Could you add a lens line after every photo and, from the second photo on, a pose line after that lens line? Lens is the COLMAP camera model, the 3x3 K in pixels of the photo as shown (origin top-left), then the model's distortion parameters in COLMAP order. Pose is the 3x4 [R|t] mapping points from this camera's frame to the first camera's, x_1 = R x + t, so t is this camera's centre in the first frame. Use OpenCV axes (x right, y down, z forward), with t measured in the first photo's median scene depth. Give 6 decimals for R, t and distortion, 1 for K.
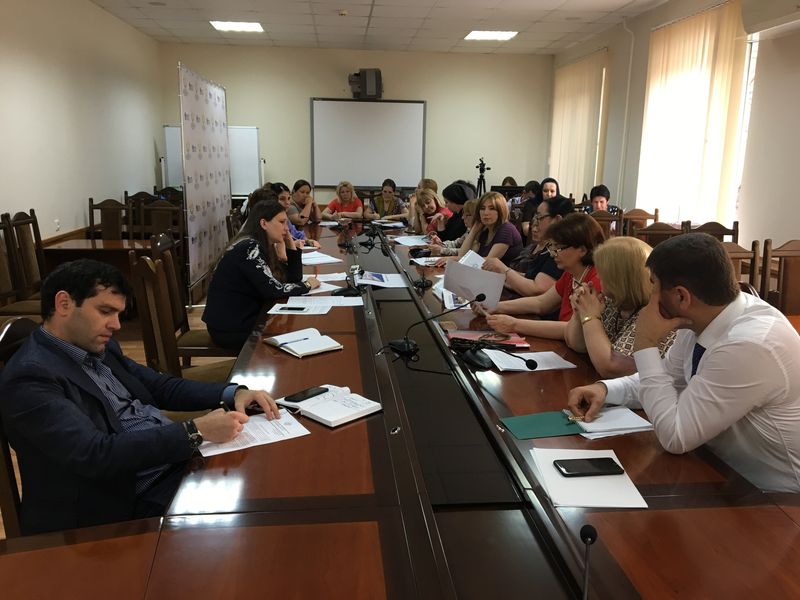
lens RADIAL K [[668.8, 0, 400.0], [0, 668.8, 300.0], [0, 0, 1]] dist [0.000547, -0.011009]
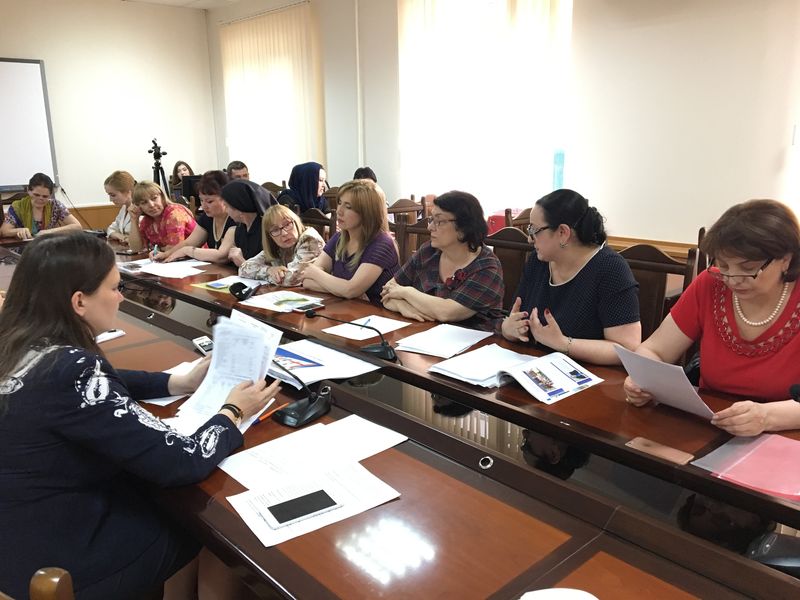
lens RADIAL K [[668.8, 0, 400.0], [0, 668.8, 300.0], [0, 0, 1]] dist [0.000547, -0.011009]
pose [[0.799620, -0.158536, 0.579201, -0.293391], [0.143752, 0.987013, 0.071703, -0.121494], [-0.583046, 0.025926, 0.812025, 0.588516]]
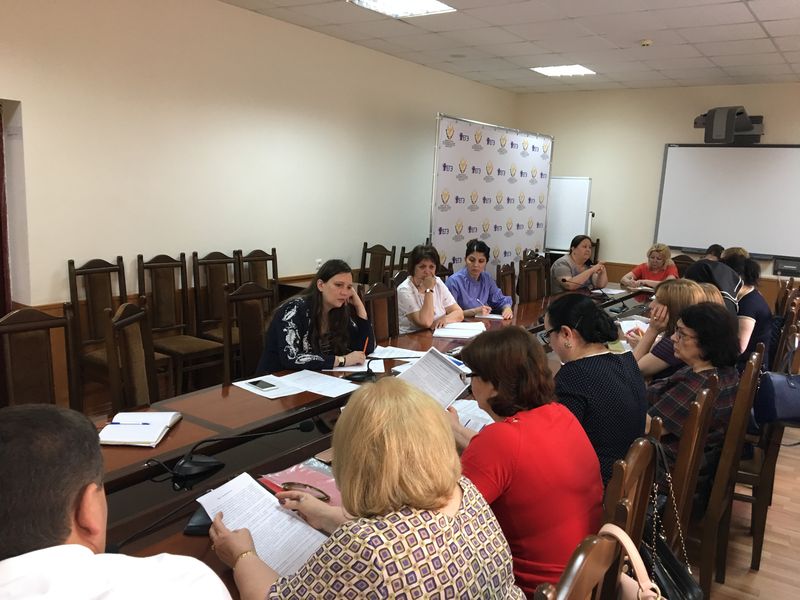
lens RADIAL K [[668.8, 0, 400.0], [0, 668.8, 300.0], [0, 0, 1]] dist [0.000547, -0.011009]
pose [[0.754190, 0.124986, -0.644652, 0.487068], [-0.168534, 0.985677, -0.006067, -0.110615], [0.634661, 0.113221, 0.764452, 0.391516]]
